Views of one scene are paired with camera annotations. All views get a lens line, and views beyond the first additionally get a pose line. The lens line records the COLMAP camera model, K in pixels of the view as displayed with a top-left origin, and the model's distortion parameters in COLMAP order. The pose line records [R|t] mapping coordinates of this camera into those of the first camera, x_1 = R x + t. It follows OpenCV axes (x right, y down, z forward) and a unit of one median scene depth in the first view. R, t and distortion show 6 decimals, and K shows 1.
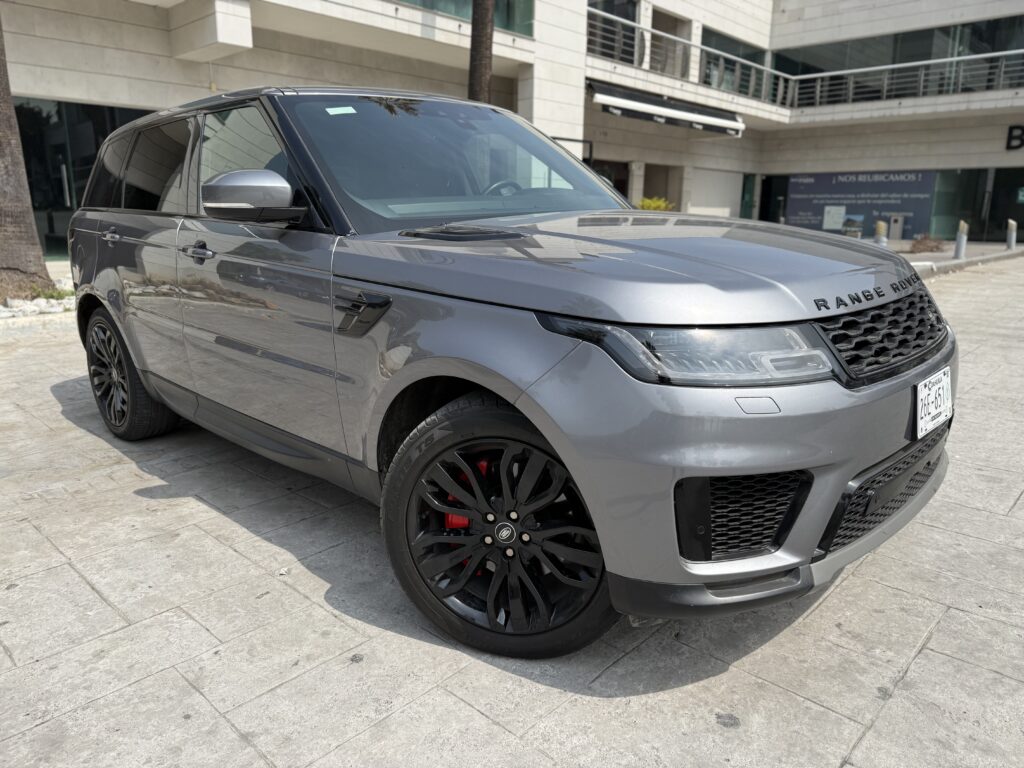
lens RADIAL K [[721.5, 0, 512.0], [0, 721.5, 384.0], [0, 0, 1]] dist [0.000523, -0.003929]
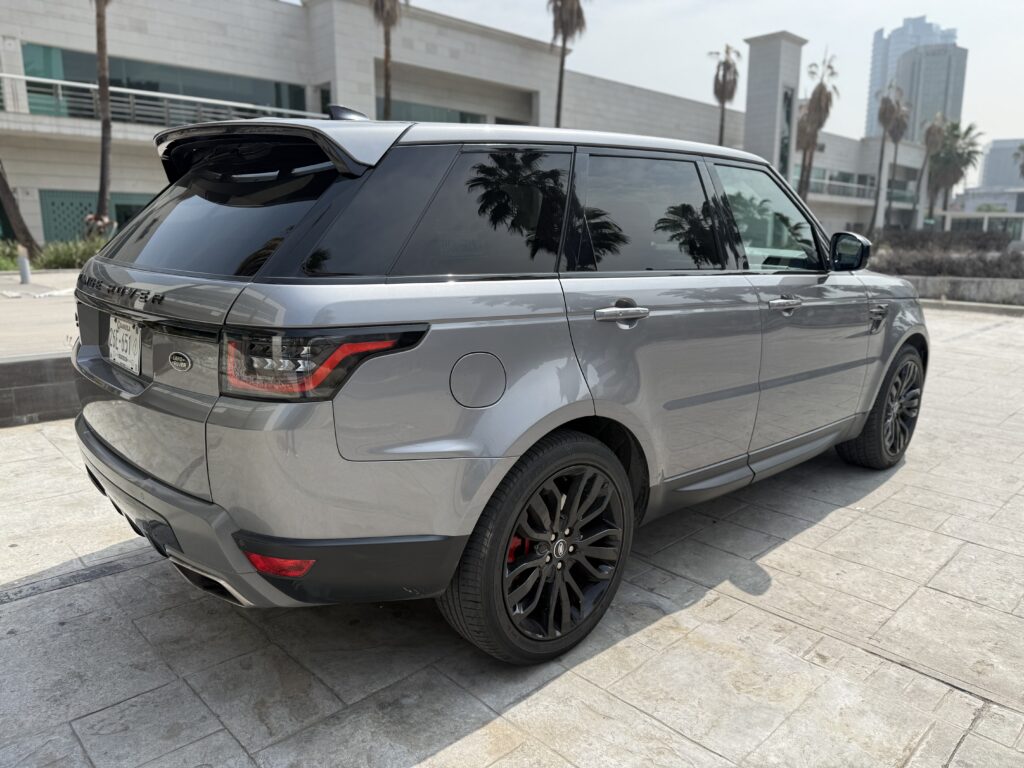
lens RADIAL K [[725.4, 0, 512.0], [0, 725.4, 384.0], [0, 0, 1]] dist [-0.003959, -0.006637]
pose [[0.049970, -0.207426, 0.976974, -1.340162], [0.224572, 0.955480, 0.191376, -0.322889], [-0.973175, 0.209838, 0.094328, 1.162668]]
